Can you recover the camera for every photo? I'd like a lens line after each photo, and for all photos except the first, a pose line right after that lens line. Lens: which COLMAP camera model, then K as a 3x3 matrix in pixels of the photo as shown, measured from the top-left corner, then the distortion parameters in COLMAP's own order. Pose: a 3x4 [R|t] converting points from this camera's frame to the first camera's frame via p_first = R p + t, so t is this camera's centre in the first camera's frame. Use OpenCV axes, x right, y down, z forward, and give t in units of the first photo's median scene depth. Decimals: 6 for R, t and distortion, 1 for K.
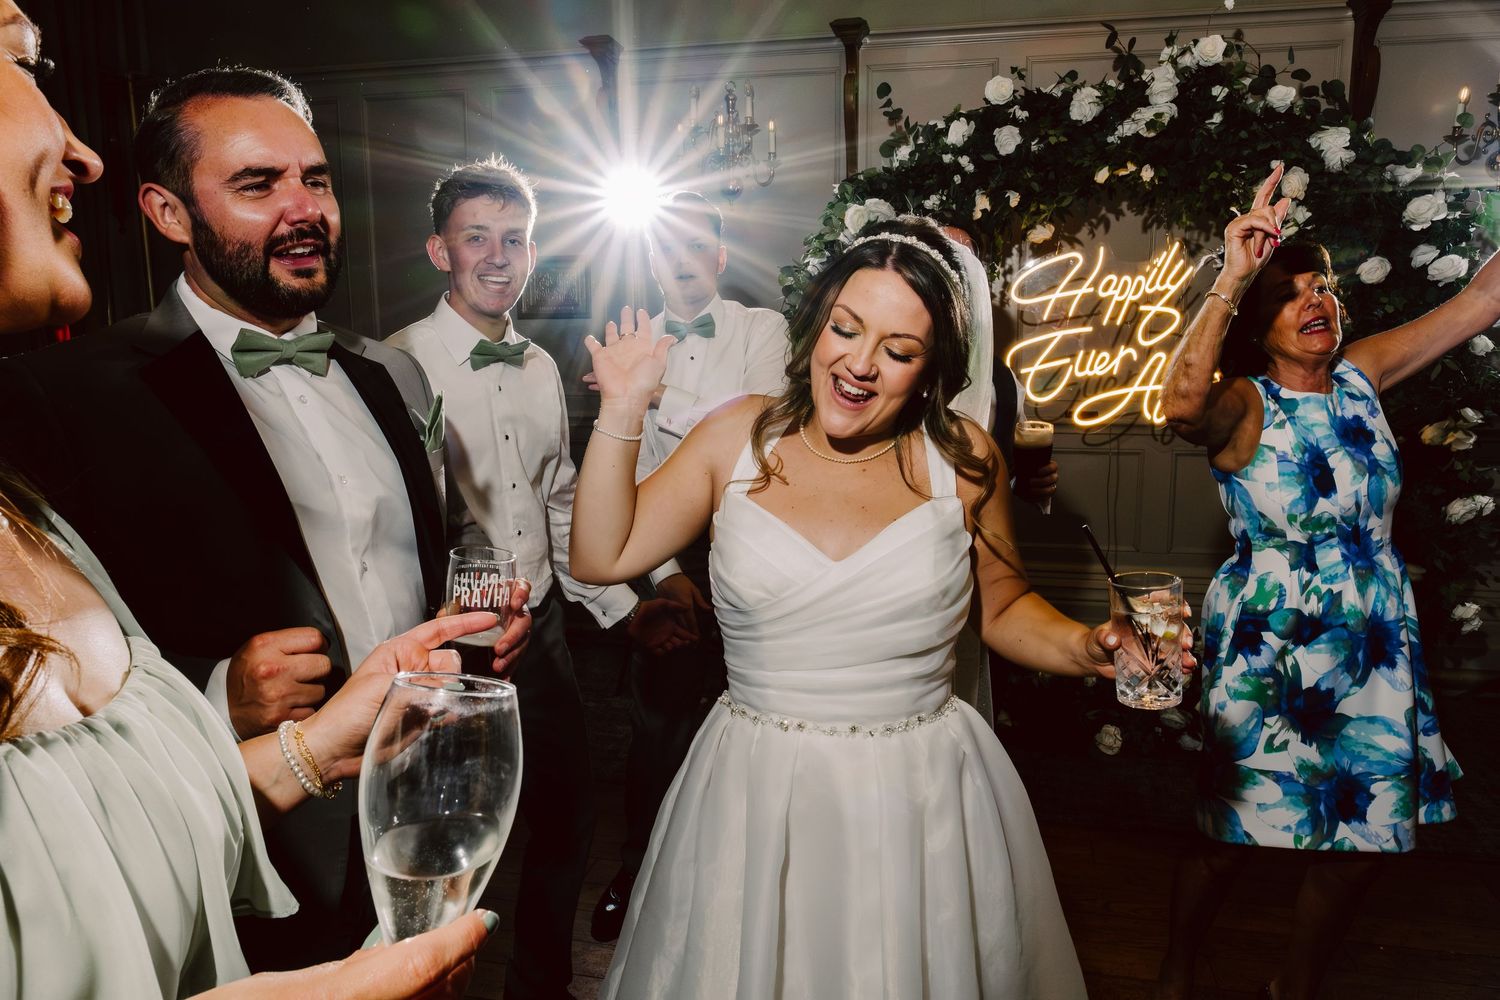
lens RADIAL K [[1068.9, 0, 731.7], [0, 1068.9, 489.4], [0, 0, 1]] dist [-0.019990, 0.005770]
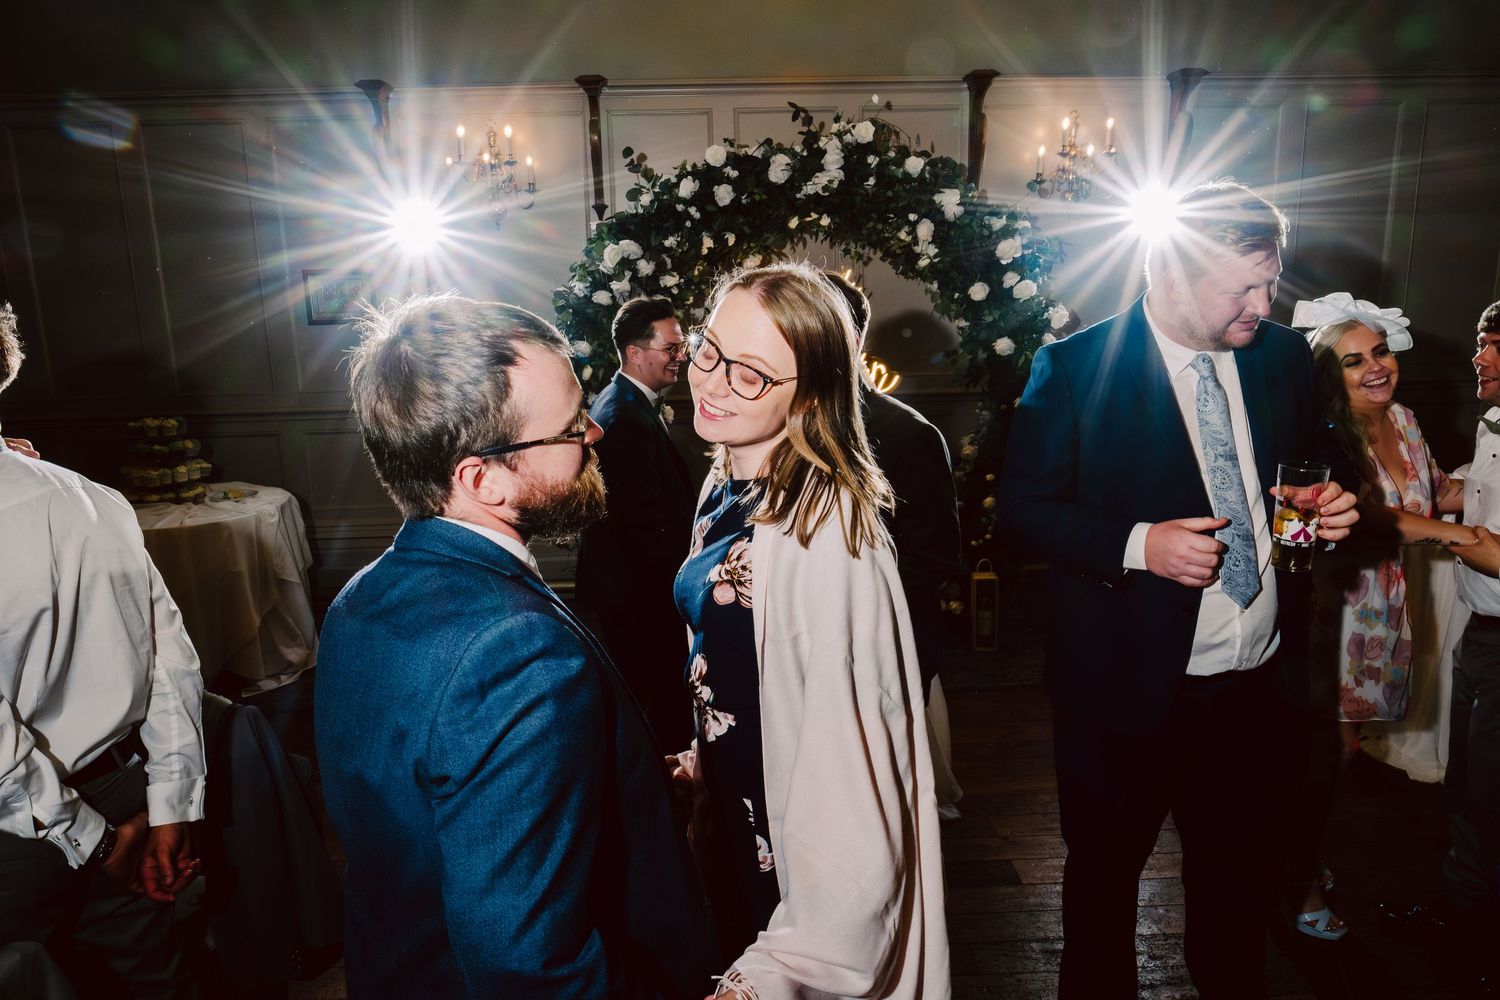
lens RADIAL K [[1068.9, 0, 748.5], [0, 1068.9, 497.7], [0, 0, 1]] dist [-0.019990, 0.005770]
pose [[0.963769, -0.073842, 0.256314, -0.076768], [0.056783, 0.995689, 0.073341, -0.048892], [-0.260625, -0.056130, 0.963807, -0.296531]]
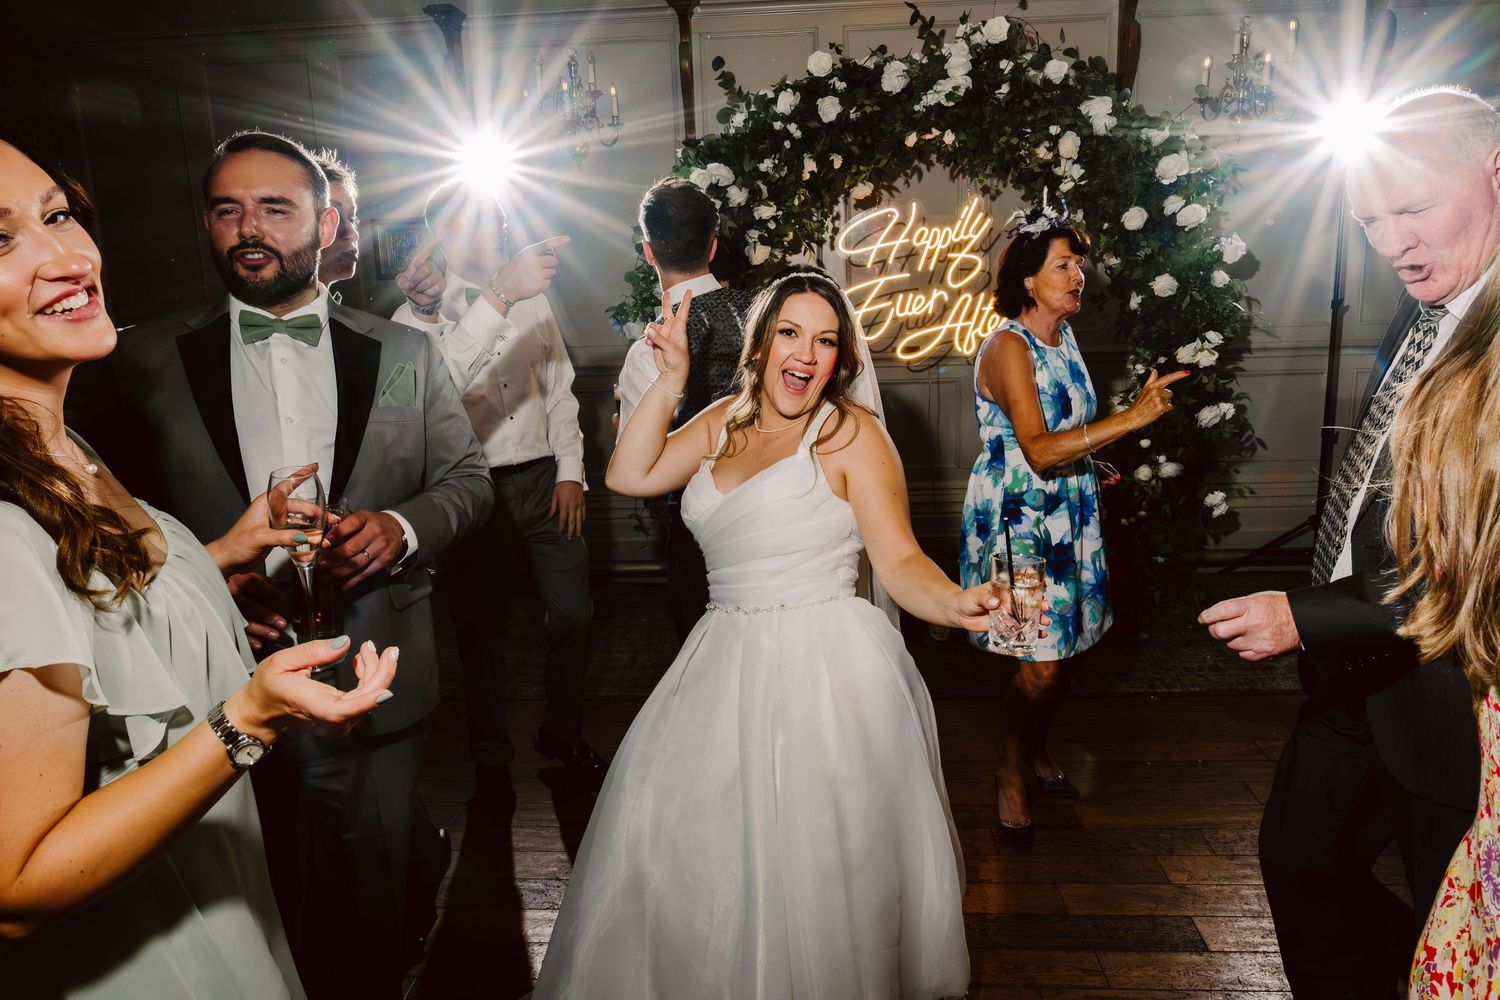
lens RADIAL K [[1068.9, 0, 738.7], [0, 1068.9, 495.7], [0, 0, 1]] dist [-0.019990, 0.005770]
pose [[0.986969, -0.063224, 0.147966, -0.028449], [0.054327, 0.996507, 0.063427, 0.003615], [-0.151459, -0.054562, 0.986956, -0.121186]]
